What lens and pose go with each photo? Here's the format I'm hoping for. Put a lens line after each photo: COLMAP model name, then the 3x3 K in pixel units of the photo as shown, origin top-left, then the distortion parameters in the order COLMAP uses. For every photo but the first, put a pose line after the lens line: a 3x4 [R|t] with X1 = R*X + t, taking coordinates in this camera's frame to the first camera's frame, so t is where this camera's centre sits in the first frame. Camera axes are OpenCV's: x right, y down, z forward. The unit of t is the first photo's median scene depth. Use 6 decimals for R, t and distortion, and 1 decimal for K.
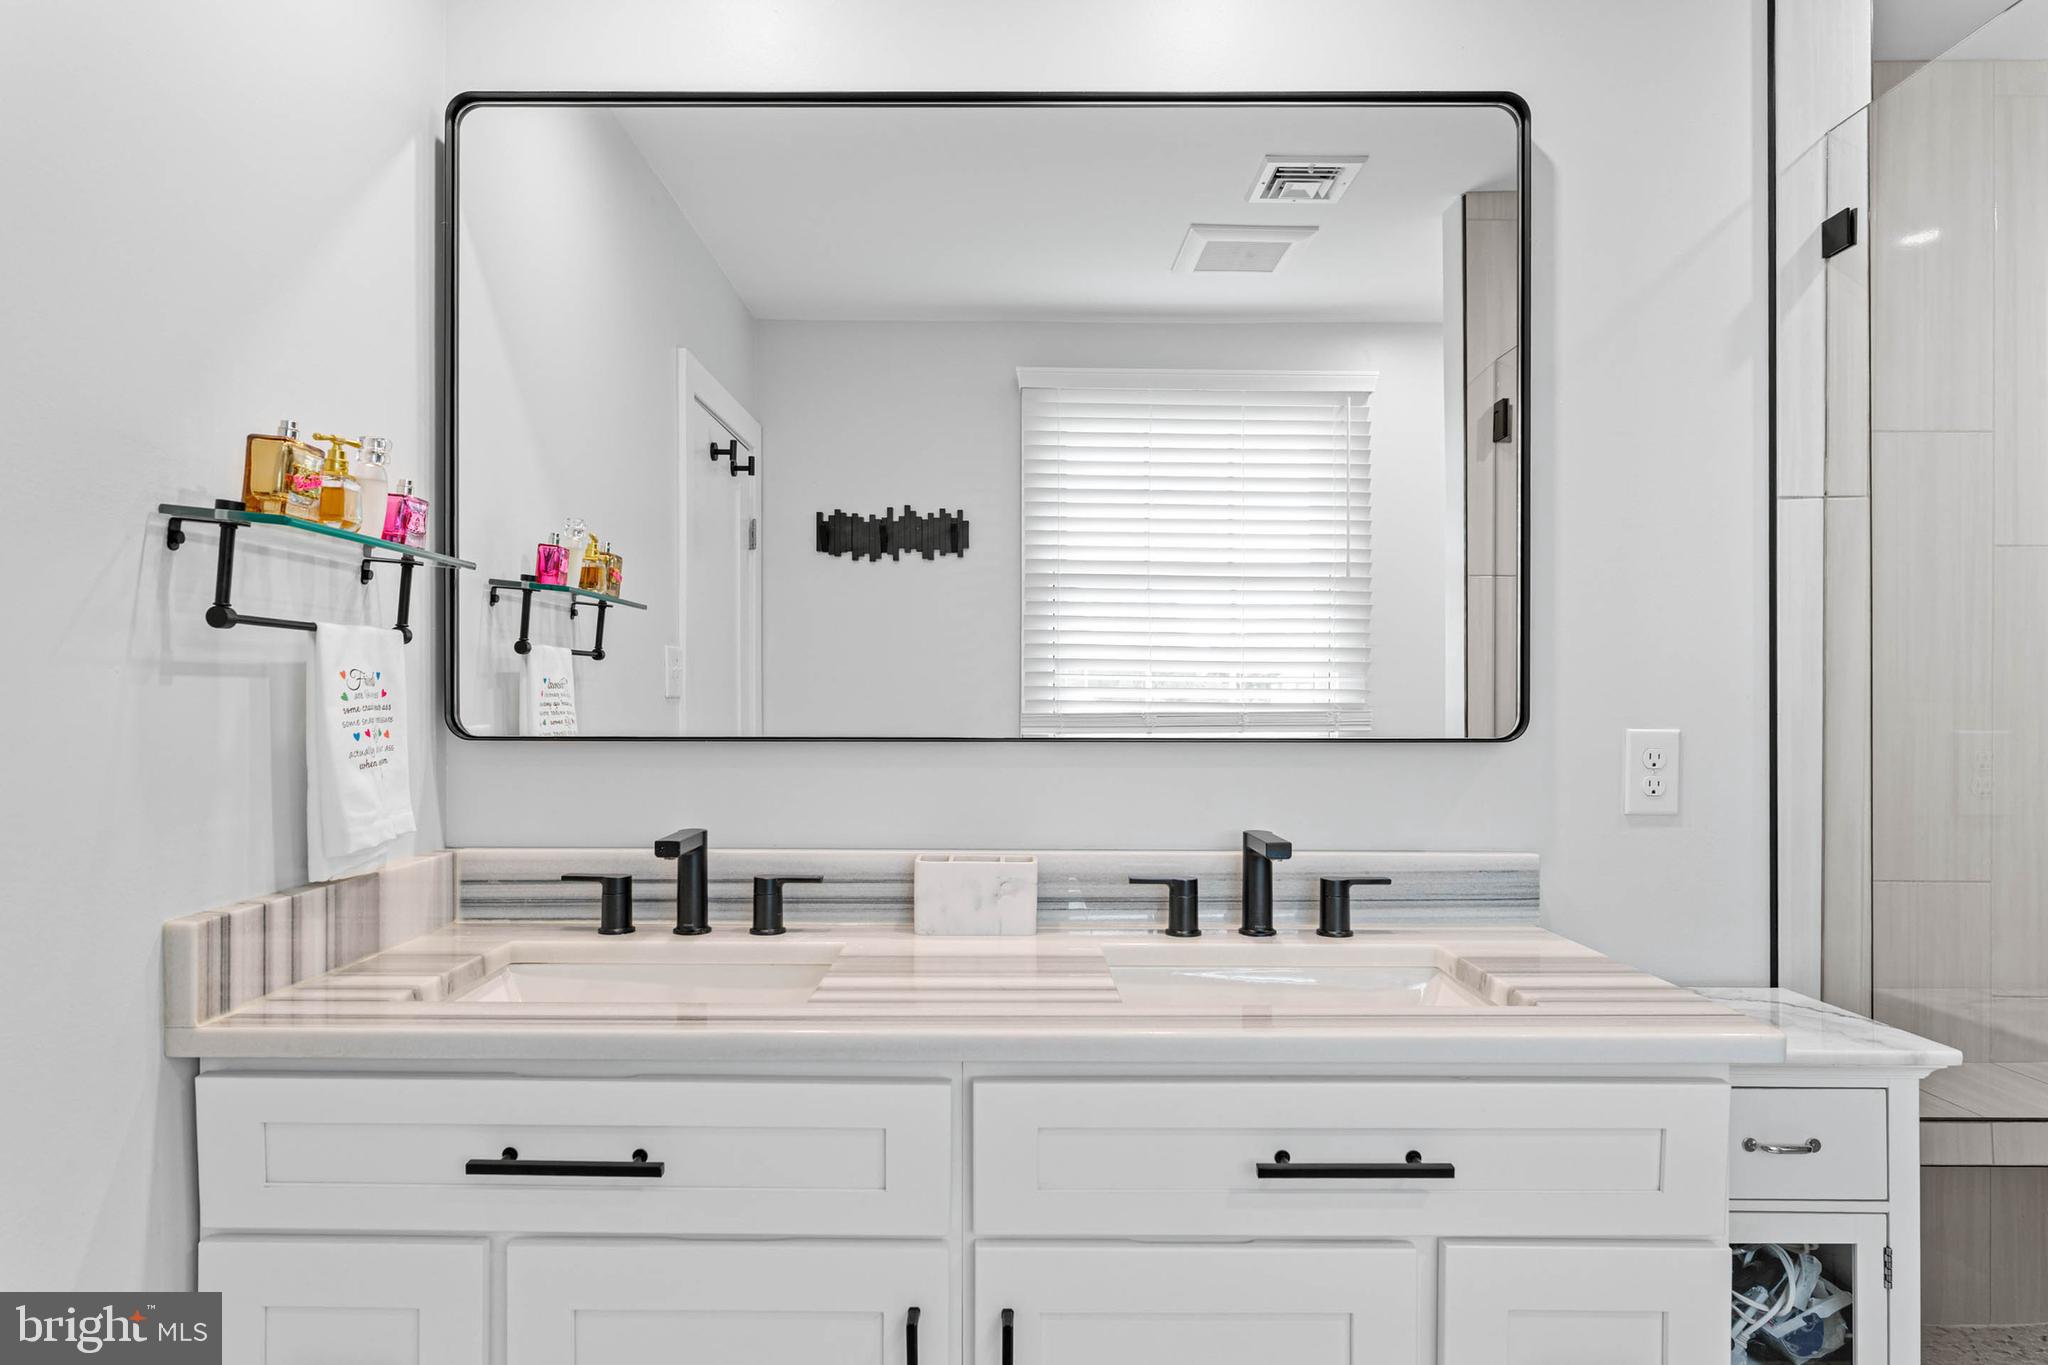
lens RADIAL K [[1189.2, 0, 1024.6], [0, 1189.2, 694.5], [0, 0, 1]] dist [0.000383, -0.000971]
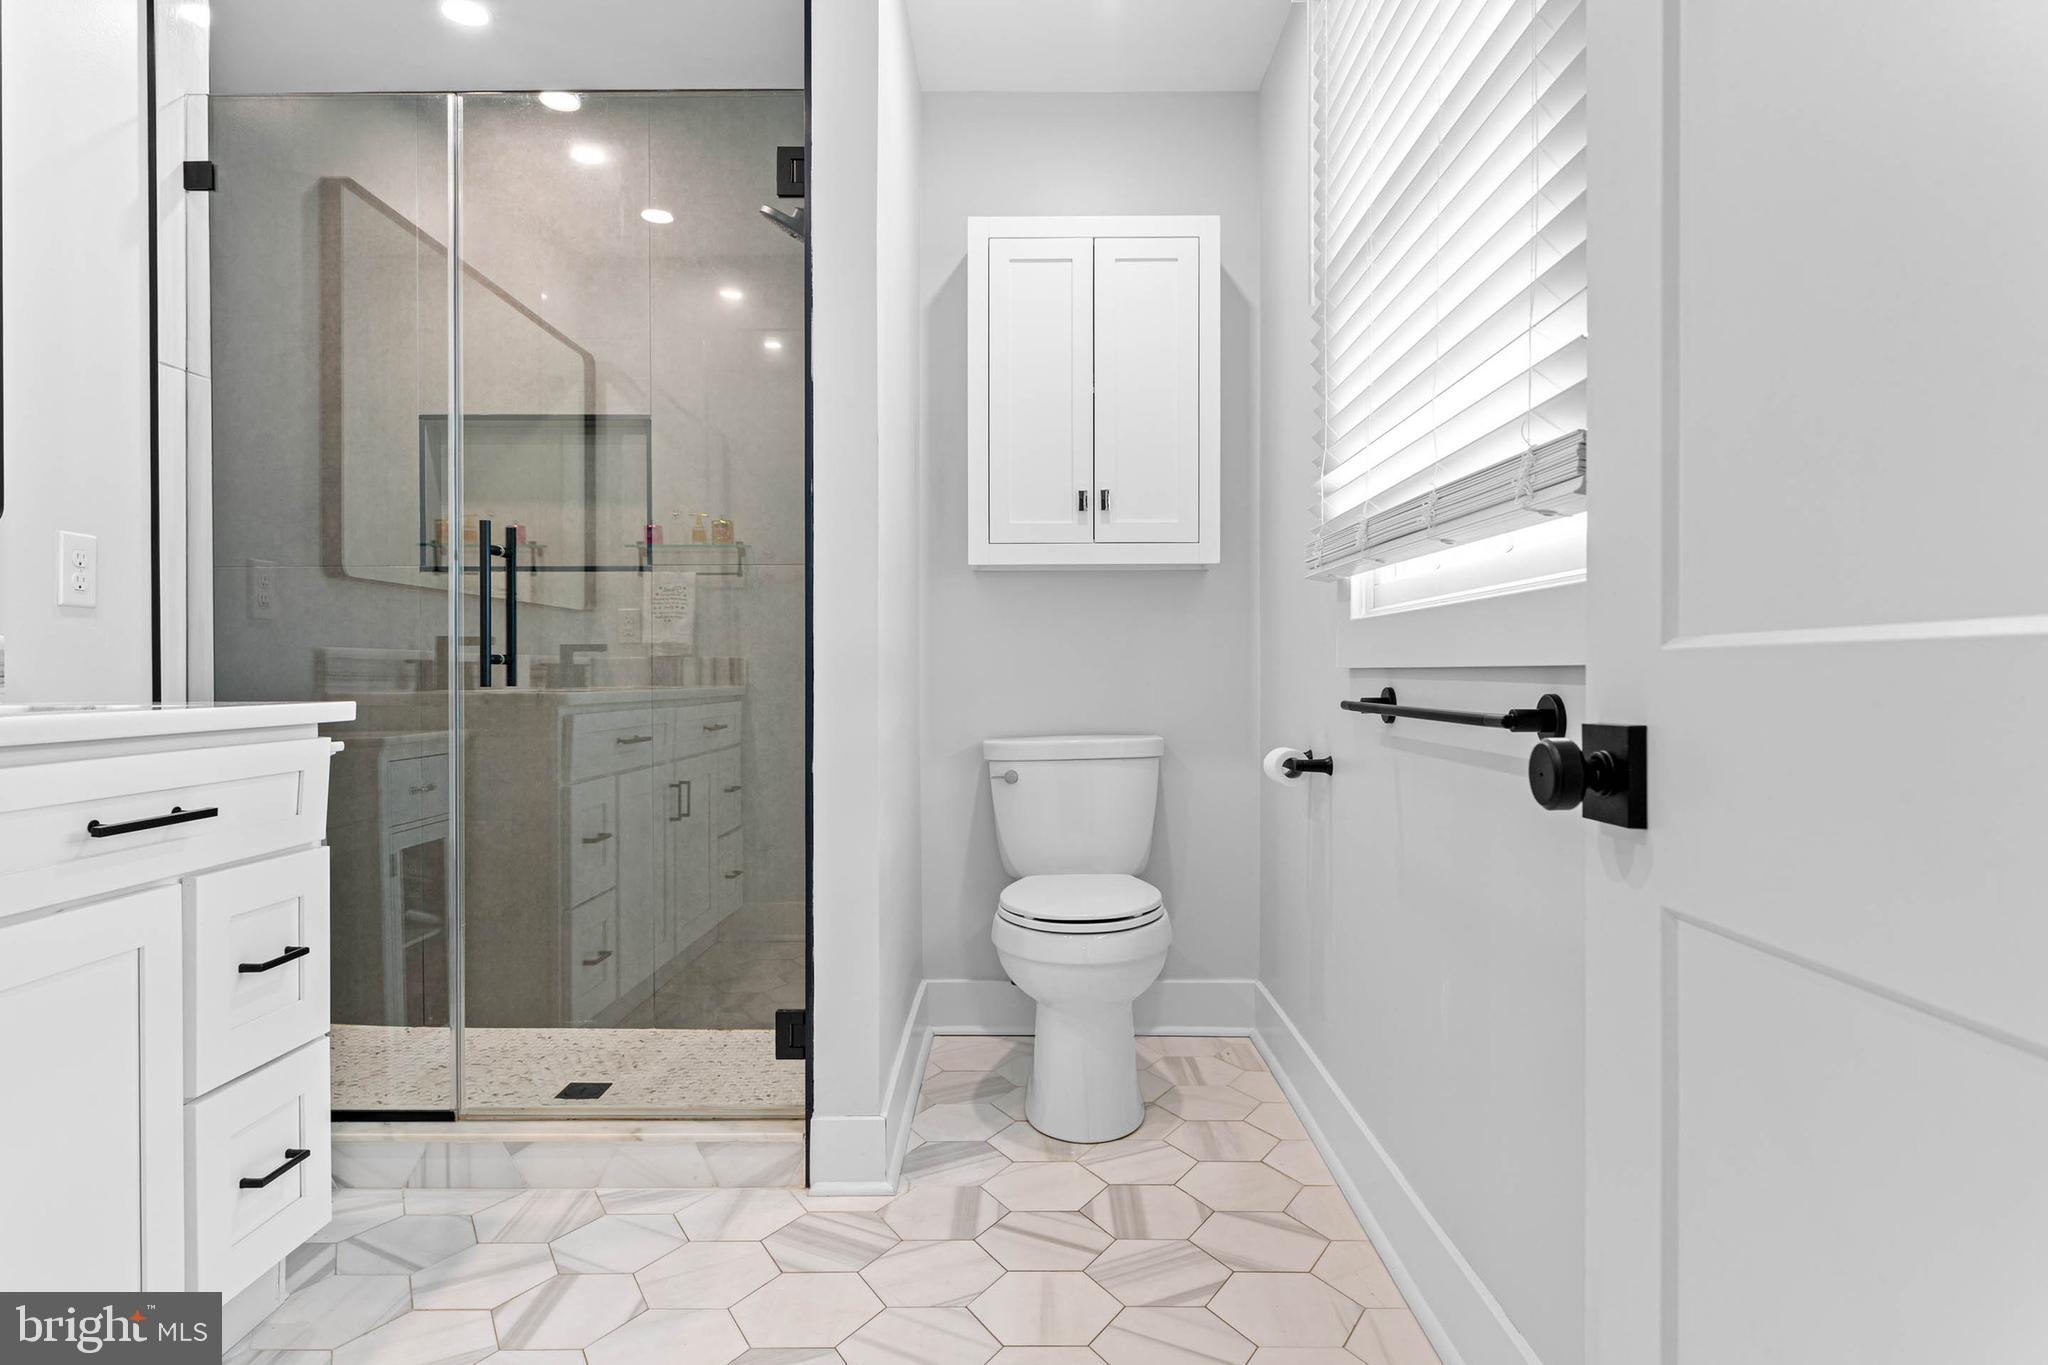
lens RADIAL K [[1189.2, 0, 1022.8], [0, 1189.2, 679.7], [0, 0, 1]] dist [0.000383, -0.000971]
pose [[0.007729, -0.009469, 0.999925, -0.643525], [0.001456, 0.999954, 0.009458, 0.165404], [-0.999969, 0.001382, 0.007743, 0.063547]]
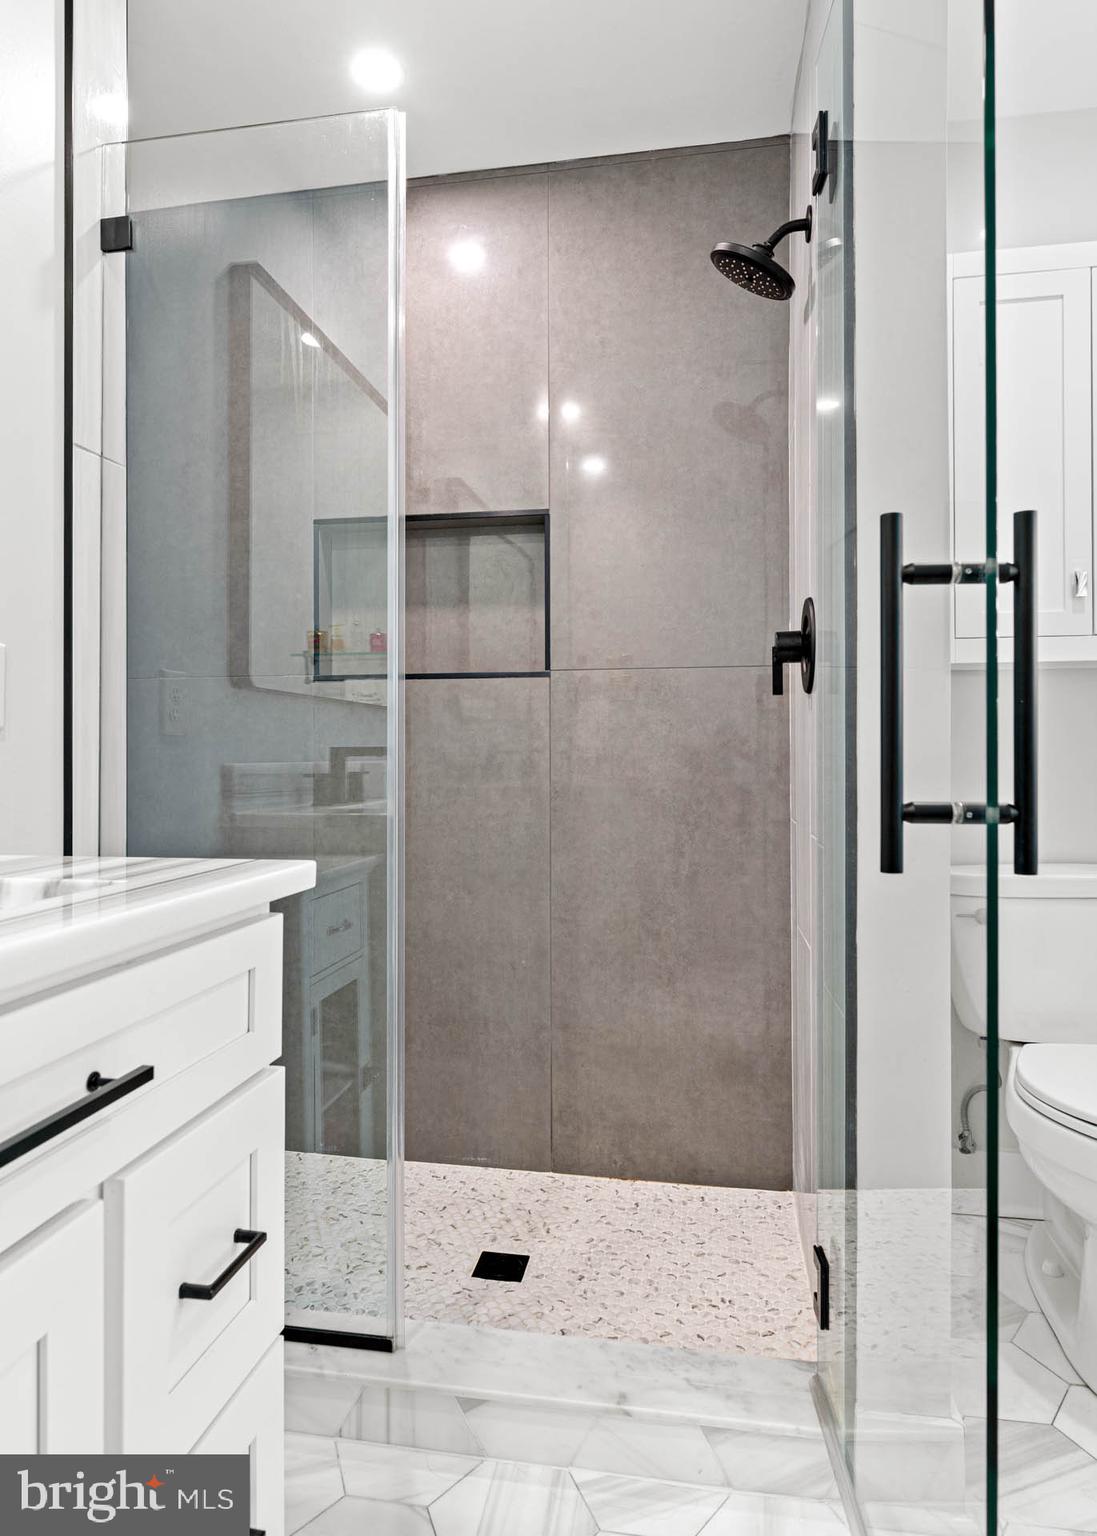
lens RADIAL K [[944.4, 0, 536.3], [0, 944.4, 746.1], [0, 0, 1]] dist [0.001814, -0.001625]
pose [[0.175545, 0.004531, 0.984461, -0.158549], [0.001734, 0.999986, -0.004911, 0.121040], [-0.984470, 0.002569, 0.175534, 0.423376]]
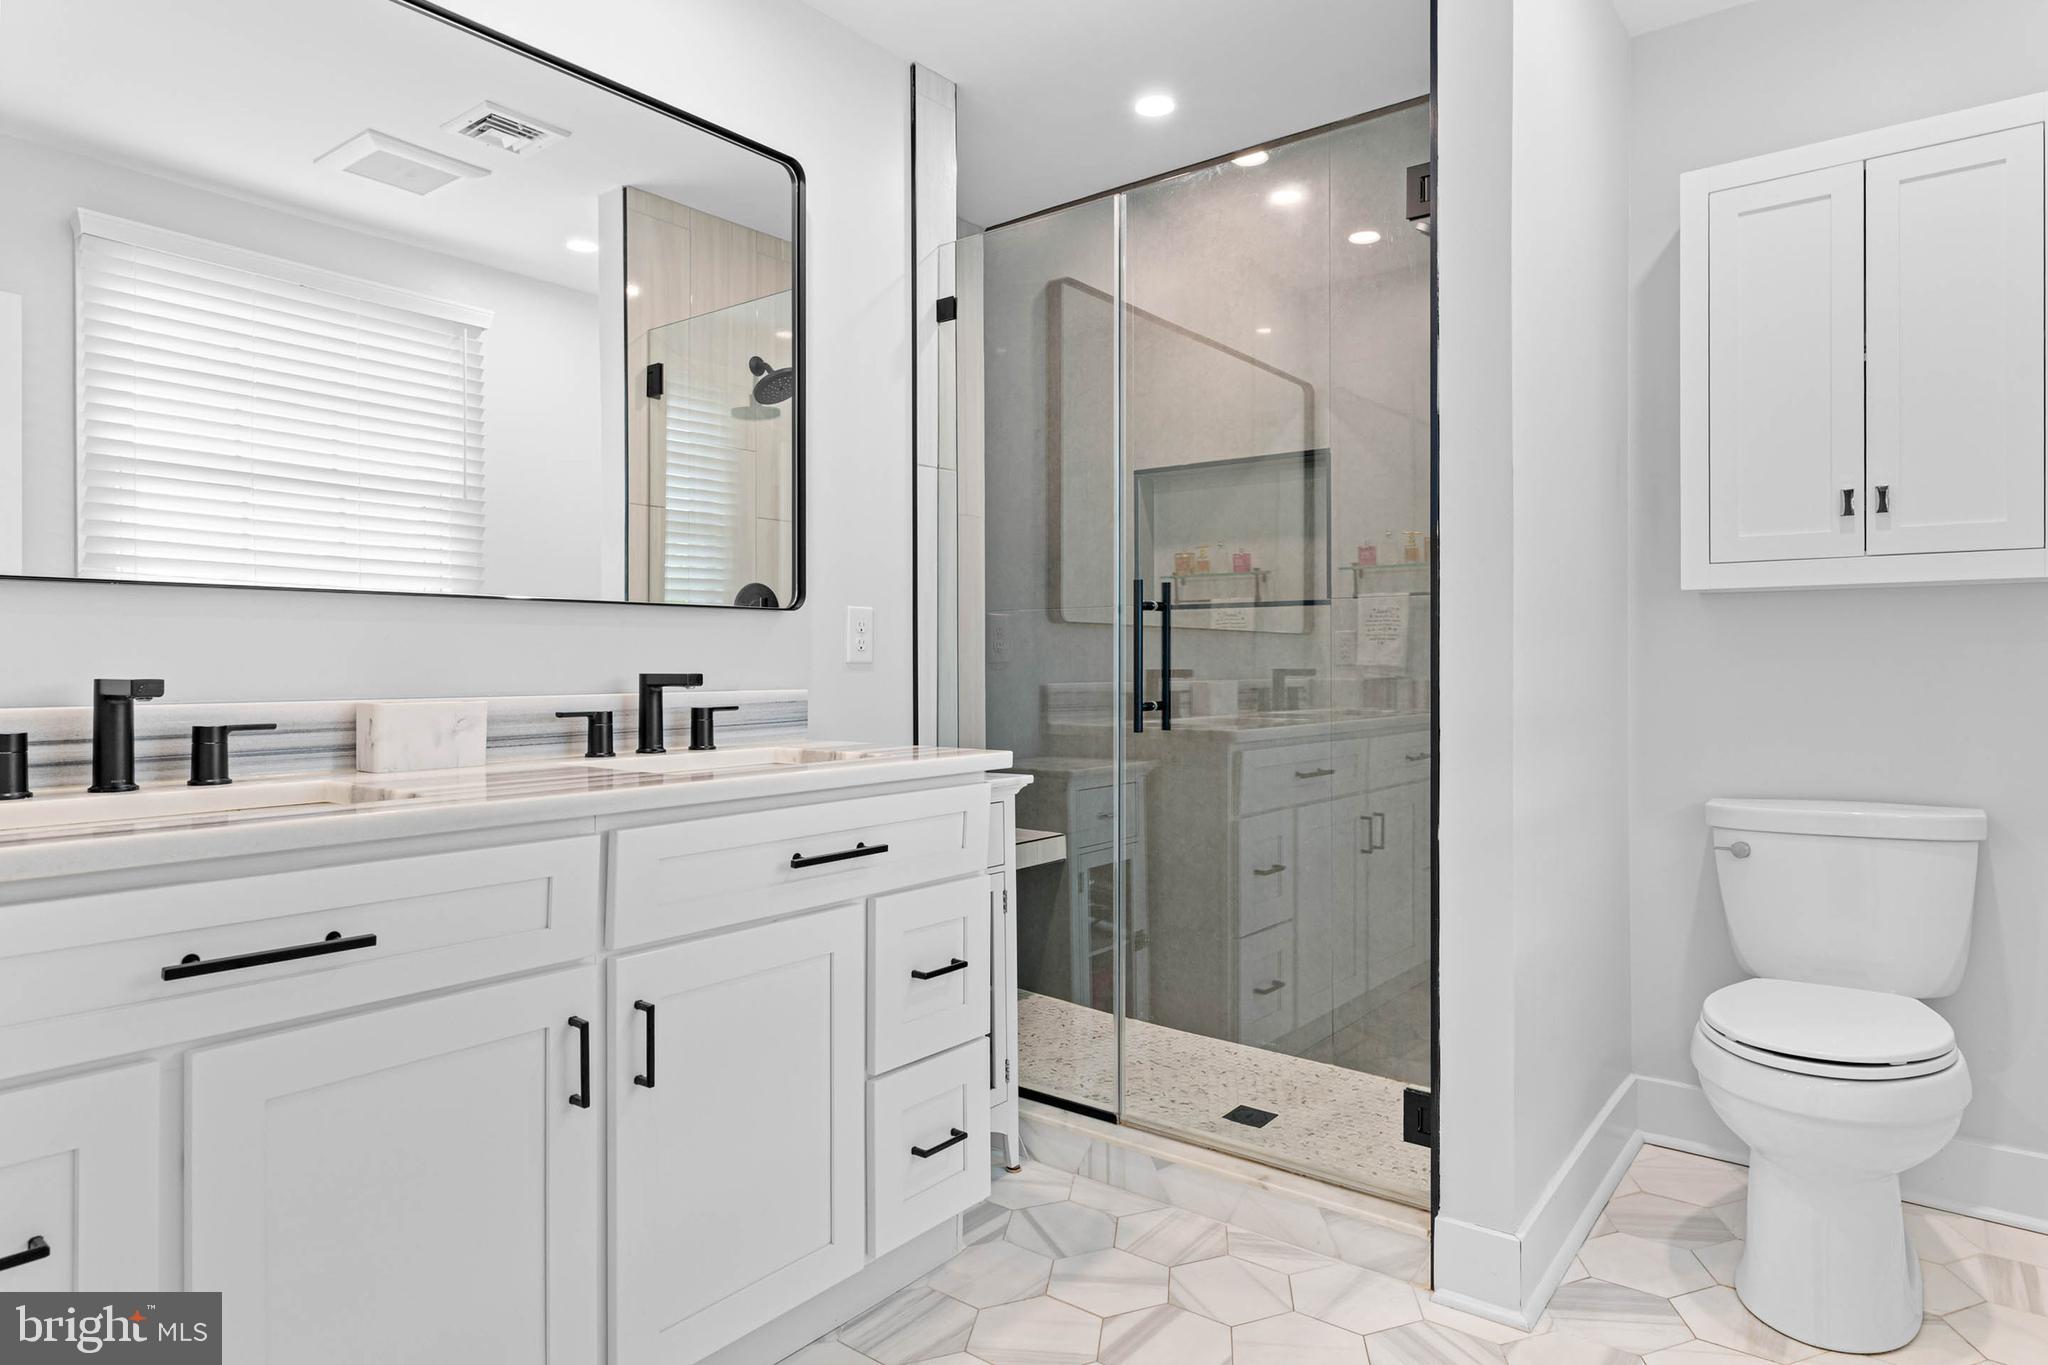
lens RADIAL K [[1189.2, 0, 1019.4], [0, 1189.2, 662.8], [0, 0, 1]] dist [0.000383, -0.000971]
pose [[0.620951, -0.005193, 0.783832, -0.544292], [0.002775, 0.999986, 0.004427, 0.095870], [-0.783845, -0.000574, 0.620957, -0.104633]]
